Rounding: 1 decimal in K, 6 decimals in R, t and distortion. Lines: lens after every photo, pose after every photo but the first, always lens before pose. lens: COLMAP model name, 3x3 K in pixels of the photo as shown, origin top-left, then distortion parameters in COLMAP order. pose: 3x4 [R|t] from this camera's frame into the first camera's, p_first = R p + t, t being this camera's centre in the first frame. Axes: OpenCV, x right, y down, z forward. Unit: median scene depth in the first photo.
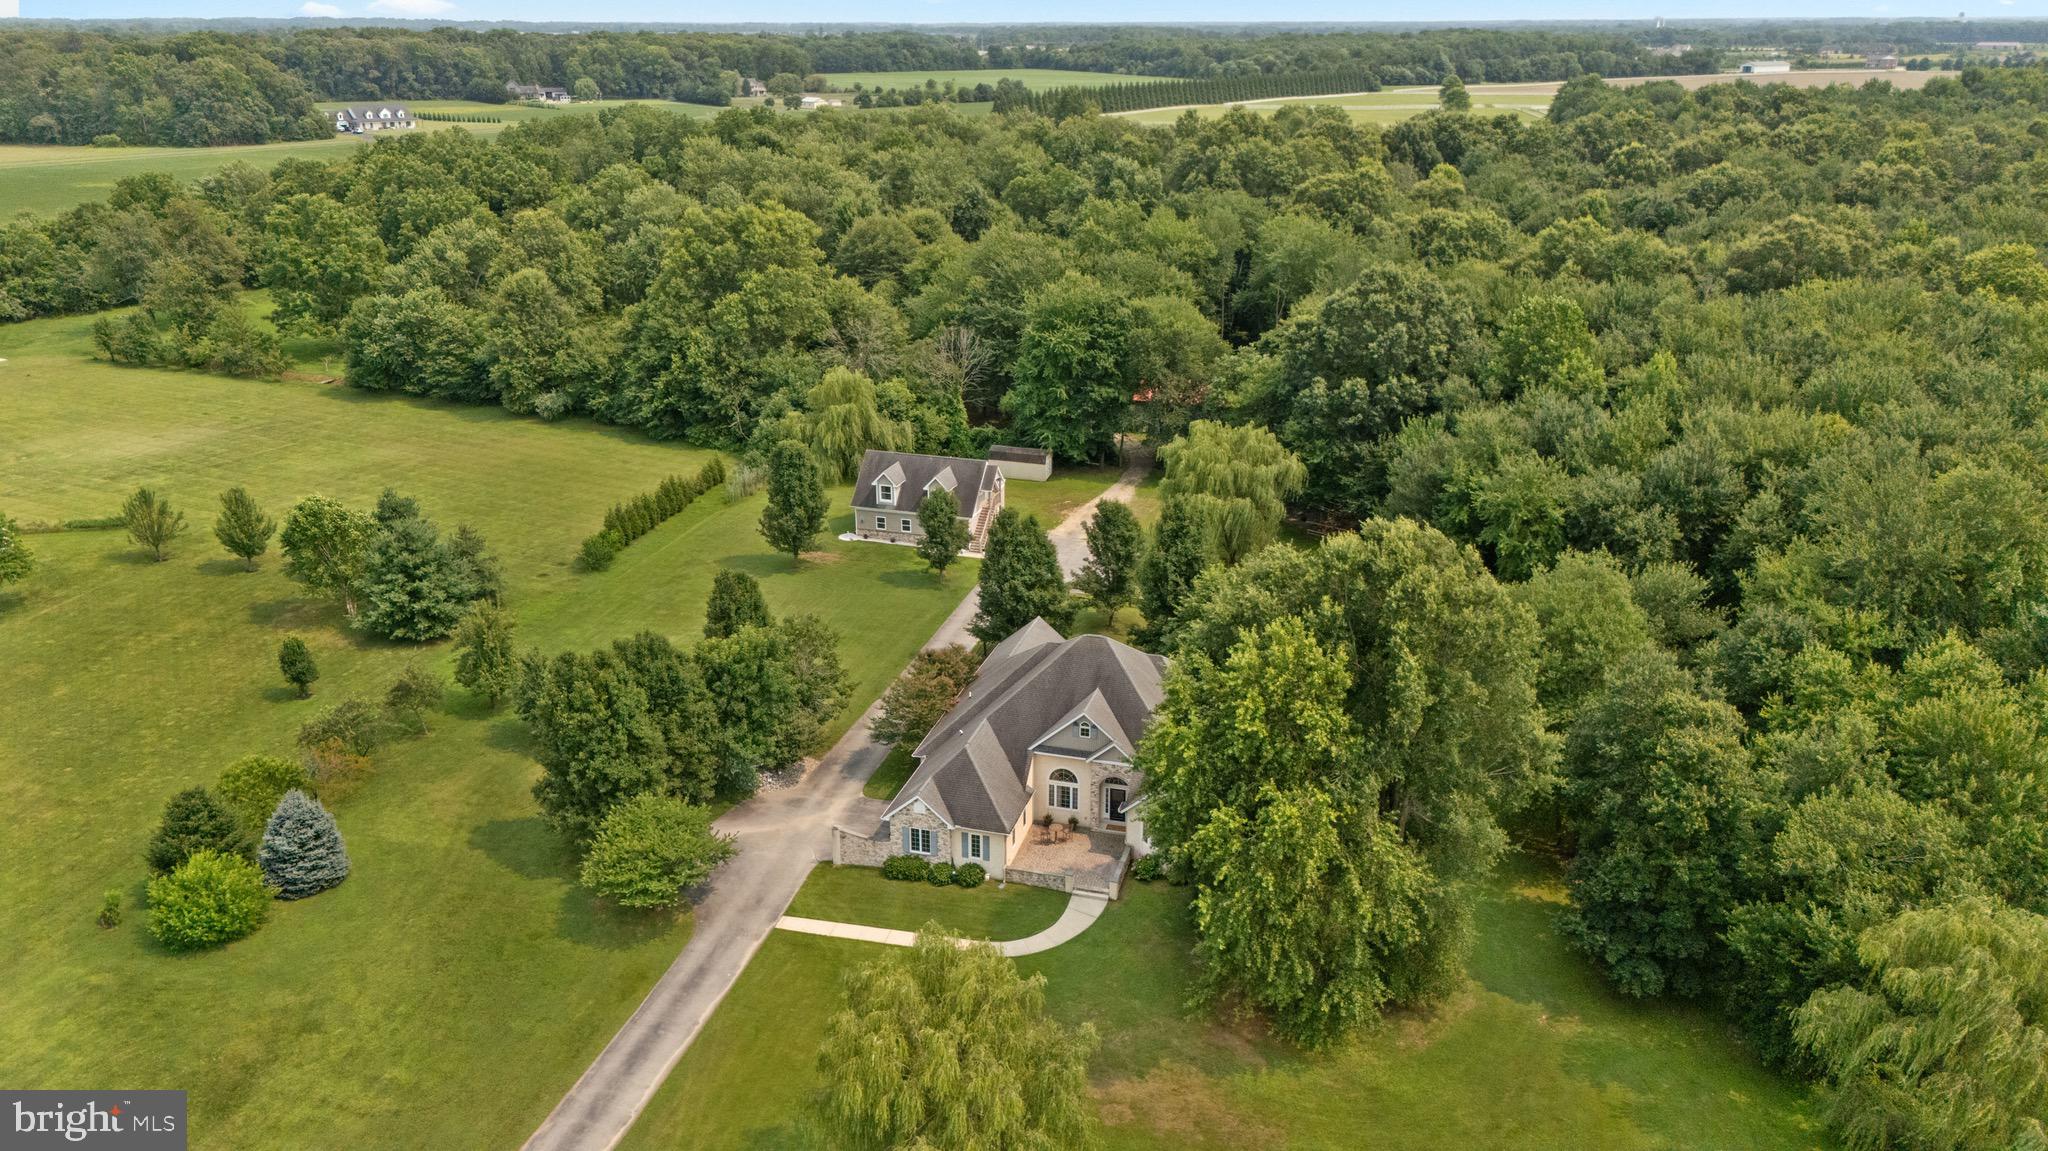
lens RADIAL K [[1517.3, 0, 1029.4], [0, 1517.3, 568.3], [0, 0, 1]] dist [0.070015, -0.068833]
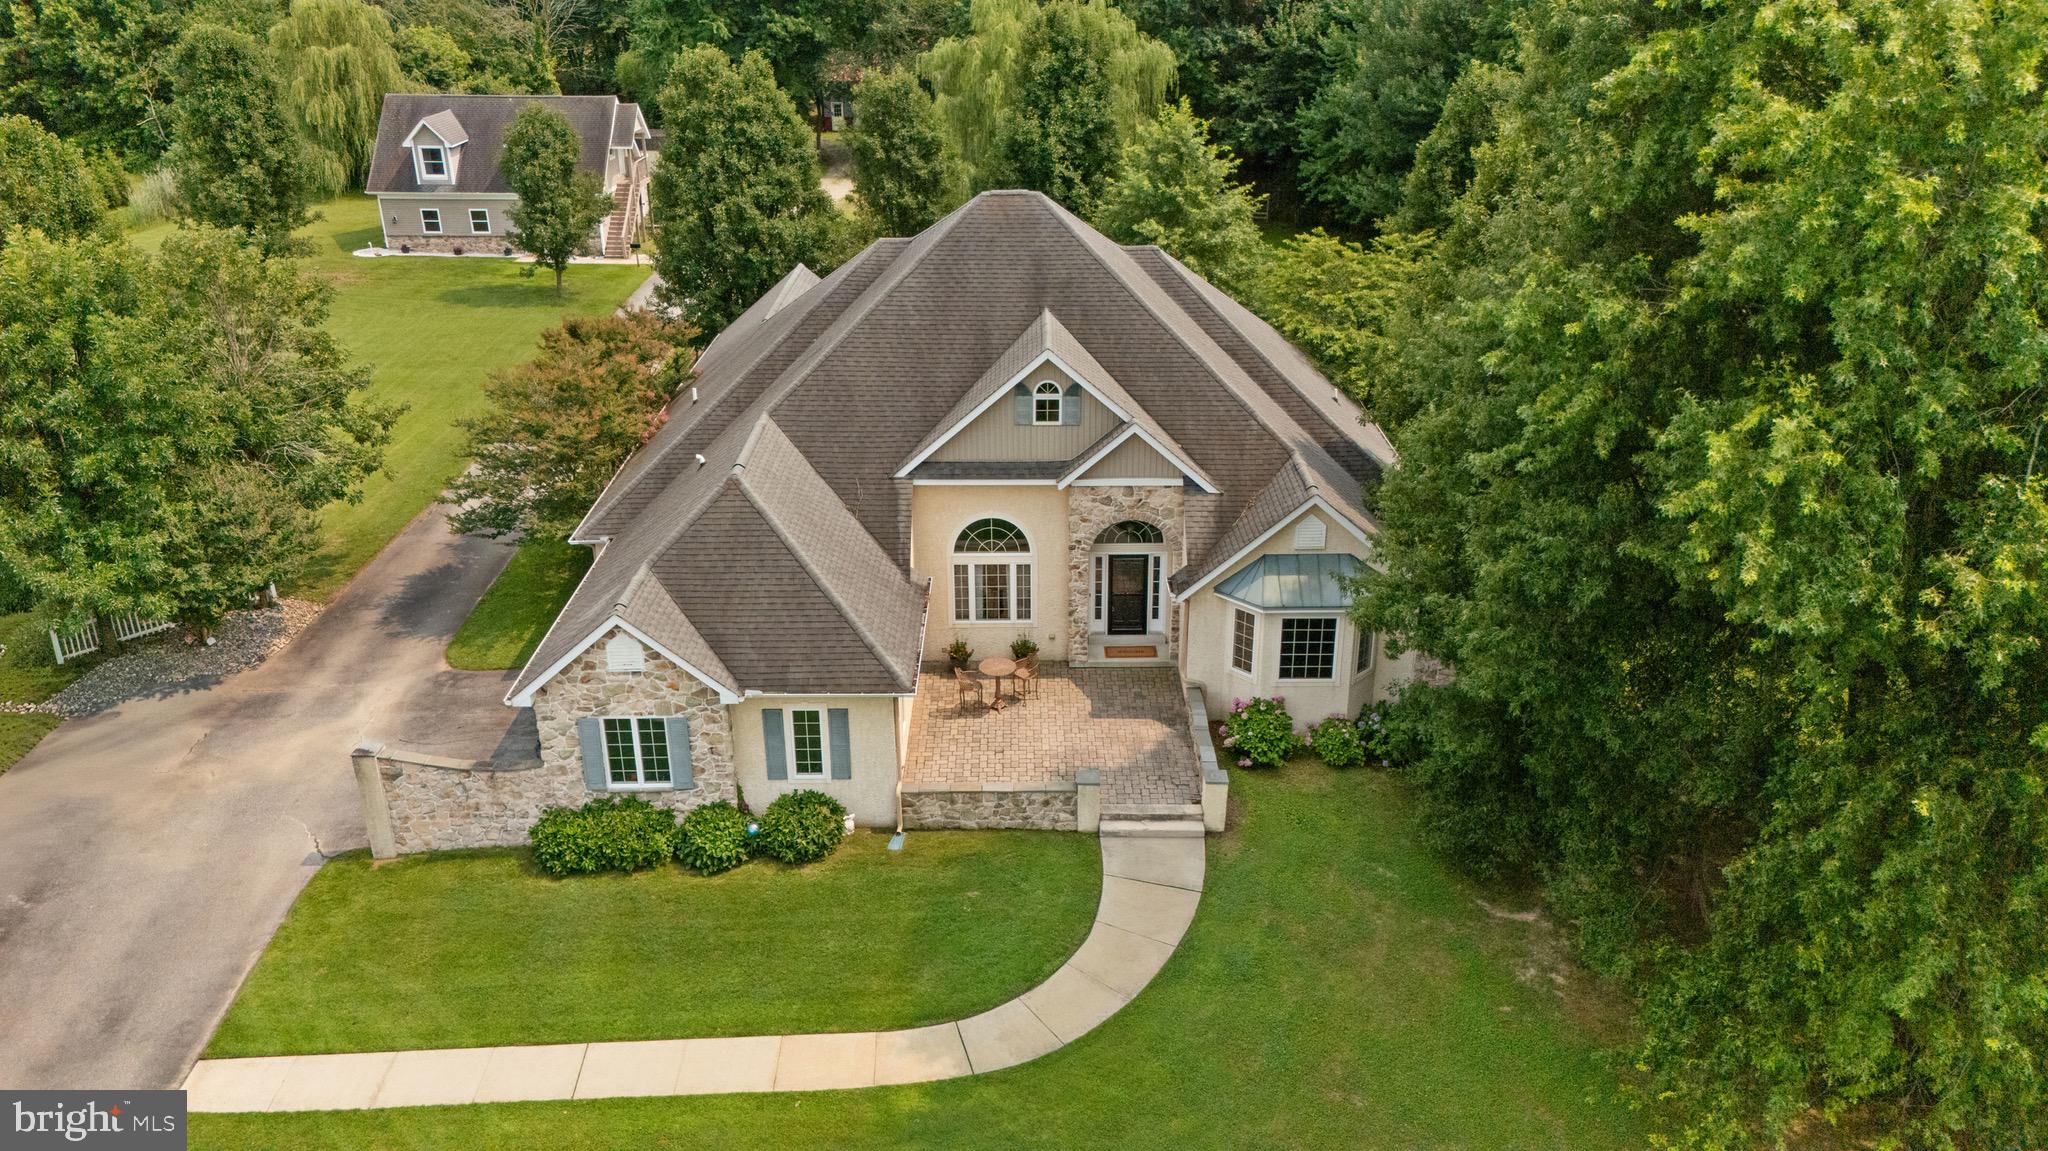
lens RADIAL K [[1517.3, 0, 1031.5], [0, 1517.3, 575.1], [0, 0, 1]] dist [0.070015, -0.068833]
pose [[0.962050, -0.114676, 0.247608, -0.042982], [0.096930, 0.991845, 0.082749, 0.077538], [-0.255078, -0.055608, 0.965320, 0.419509]]
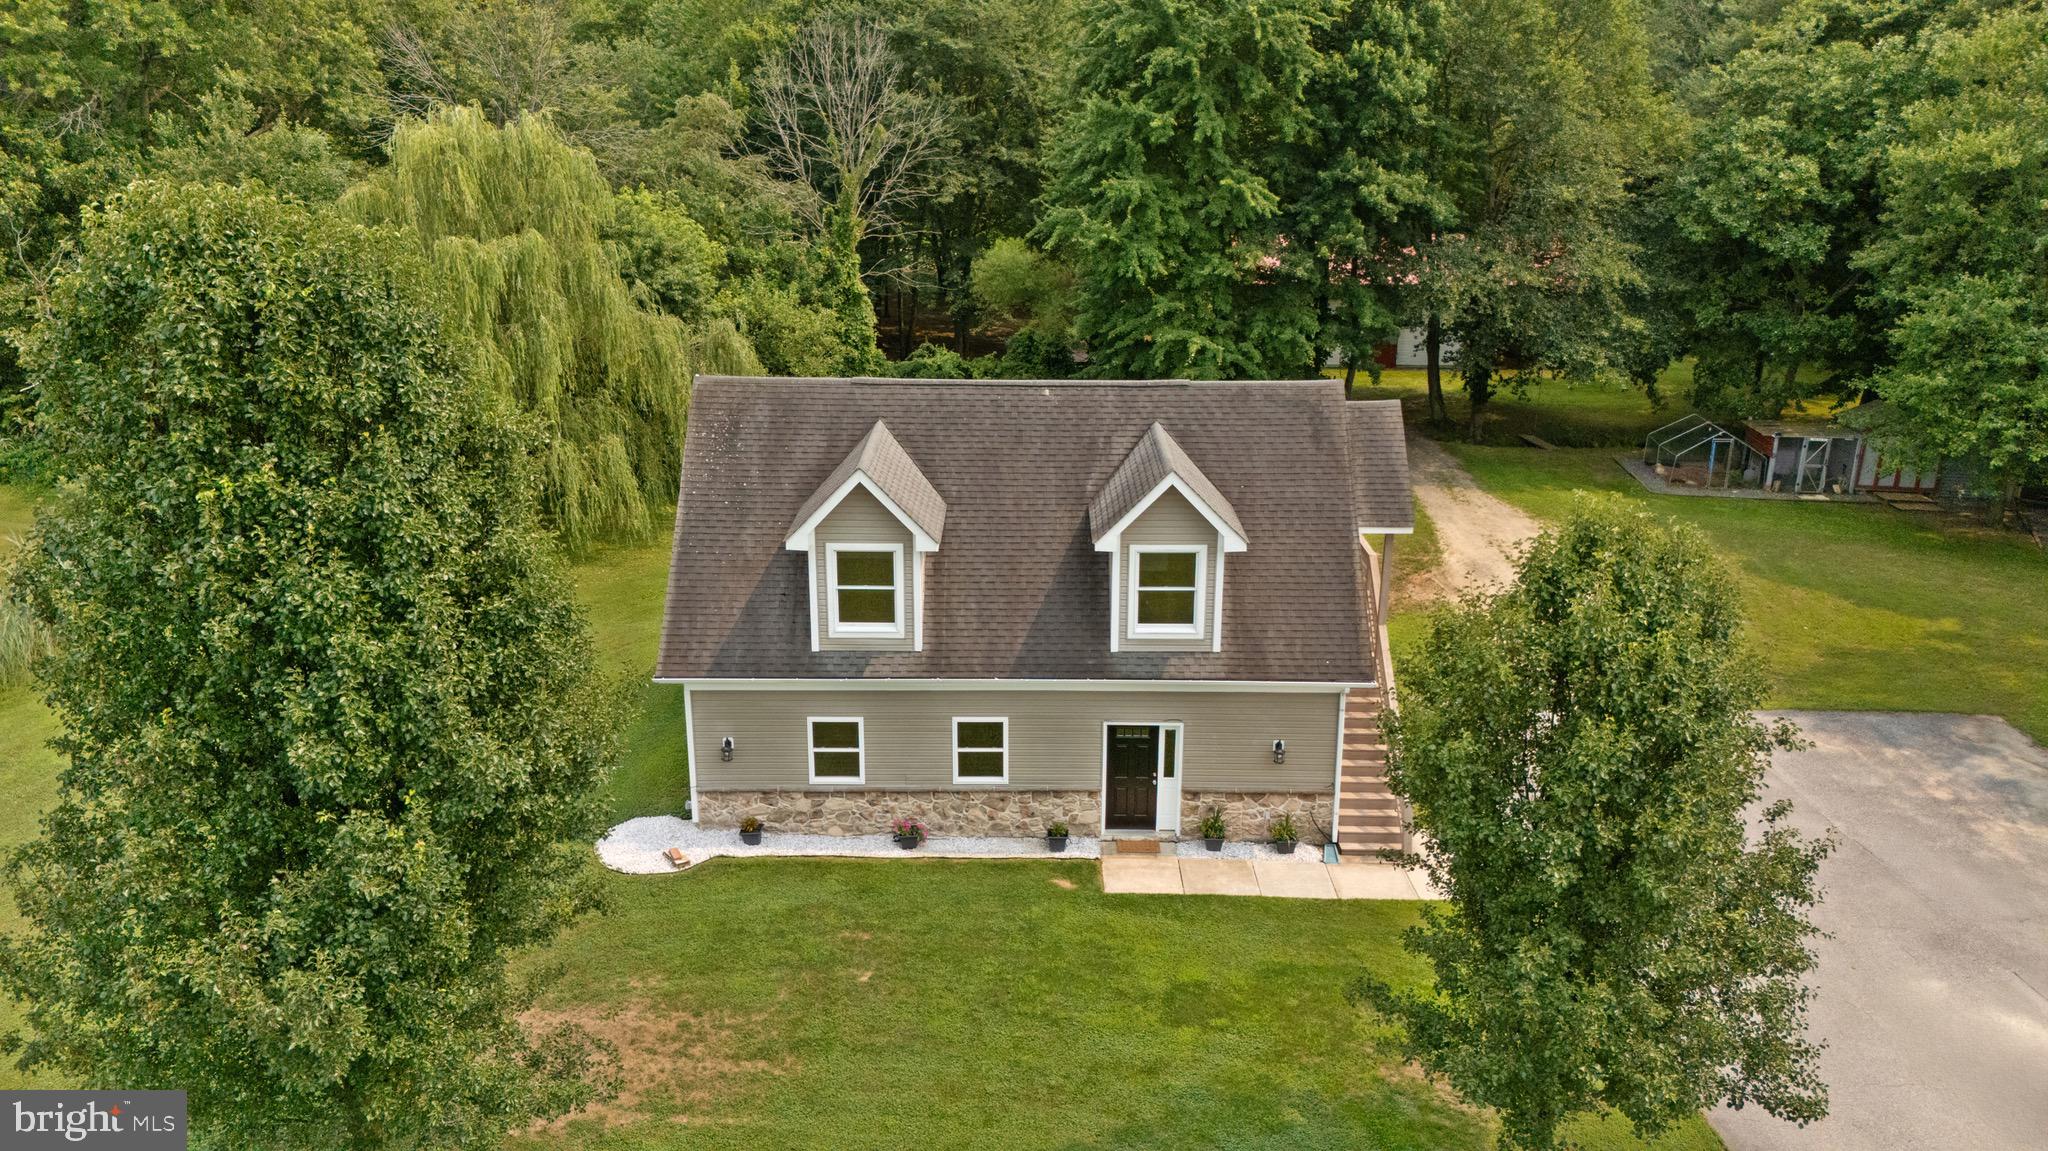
lens RADIAL K [[1517.3, 0, 1033.1], [0, 1517.3, 567.3], [0, 0, 1]] dist [0.070015, -0.068833]
pose [[0.953501, -0.087697, 0.288350, -0.134338], [0.096610, 0.995181, -0.016797, -0.049698], [-0.285488, 0.043873, 0.957378, 0.860911]]
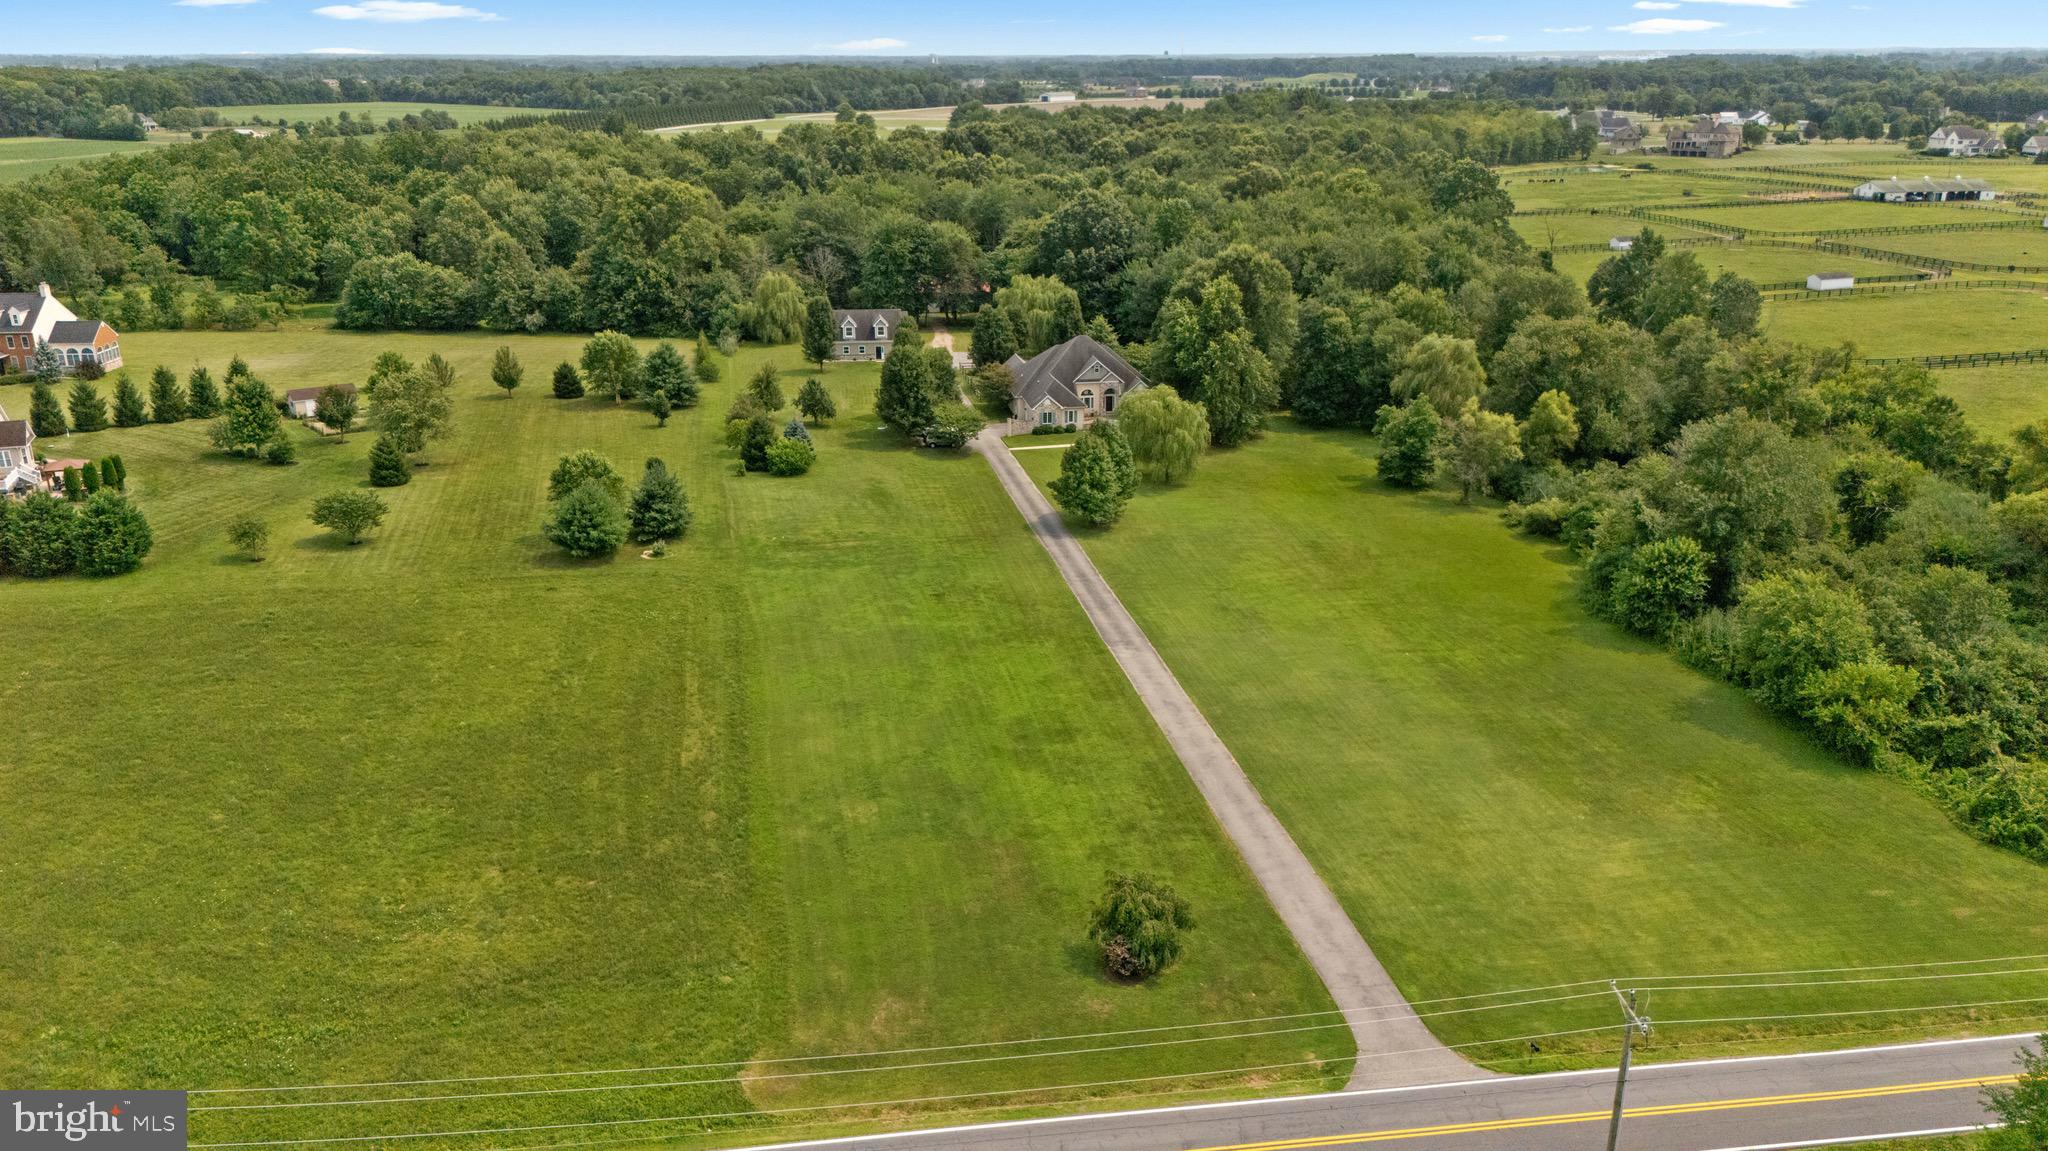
lens RADIAL K [[1517.3, 0, 1033.2], [0, 1517.3, 588.3], [0, 0, 1]] dist [0.070015, -0.068833]
pose [[0.904135, -0.143609, 0.402389, -0.681722], [0.146894, 0.988888, 0.022867, 0.244888], [-0.401201, 0.038434, 0.915183, -0.706865]]
